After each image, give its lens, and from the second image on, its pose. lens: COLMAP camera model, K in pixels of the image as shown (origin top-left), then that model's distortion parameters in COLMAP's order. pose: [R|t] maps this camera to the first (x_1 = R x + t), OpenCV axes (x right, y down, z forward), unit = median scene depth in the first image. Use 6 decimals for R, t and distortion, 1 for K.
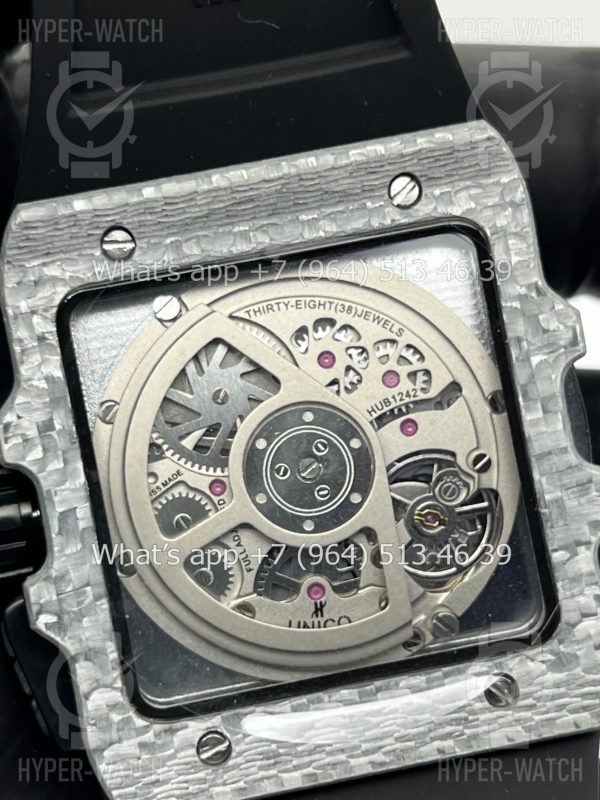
lens RADIAL K [[1886.2, 0, 300.4], [0, 1886.2, 402.9], [0, 0, 1]] dist [0.211358, 0.000000]
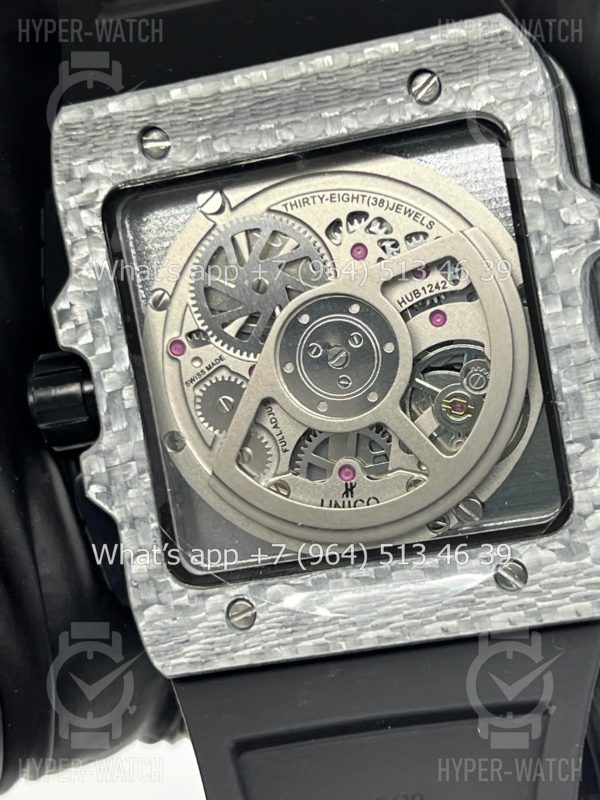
lens RADIAL K [[1886.2, 0, 299.9], [0, 1886.2, 397.3], [0, 0, 1]] dist [0.211358, 0.000000]
pose [[0.961878, 0.028551, -0.271986, 0.273658], [-0.003217, 0.995648, 0.093140, -0.040853], [0.273461, -0.088714, 0.957783, -0.008930]]
